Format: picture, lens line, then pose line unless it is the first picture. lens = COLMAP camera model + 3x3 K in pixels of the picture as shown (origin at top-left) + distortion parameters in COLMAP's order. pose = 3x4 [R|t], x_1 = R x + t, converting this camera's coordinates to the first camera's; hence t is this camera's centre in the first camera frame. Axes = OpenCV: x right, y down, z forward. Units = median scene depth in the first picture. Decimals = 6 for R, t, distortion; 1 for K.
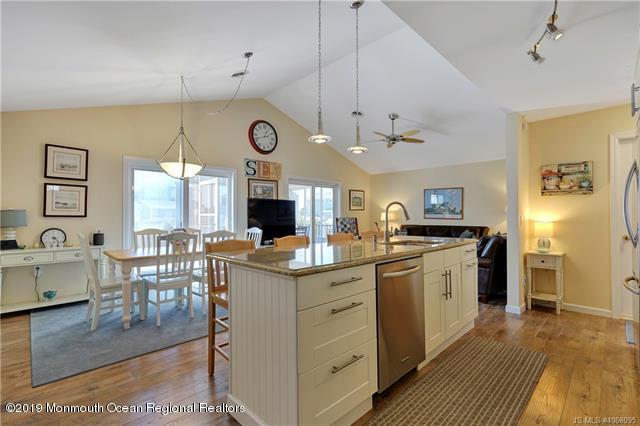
lens RADIAL K [[292.0, 0, 319.8], [0, 292.0, 212.5], [0, 0, 1]] dist [-0.000910, 0.001056]
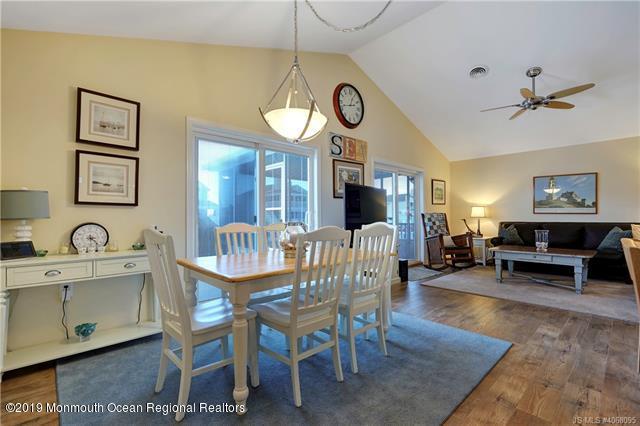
lens RADIAL K [[292.0, 0, 320.4], [0, 292.0, 212.6], [0, 0, 1]] dist [-0.000910, 0.001056]
pose [[0.999689, -0.003542, -0.024667, -0.267054], [0.003464, 0.999989, -0.003190, 0.023939], [0.024678, 0.003103, 0.999691, 0.255814]]
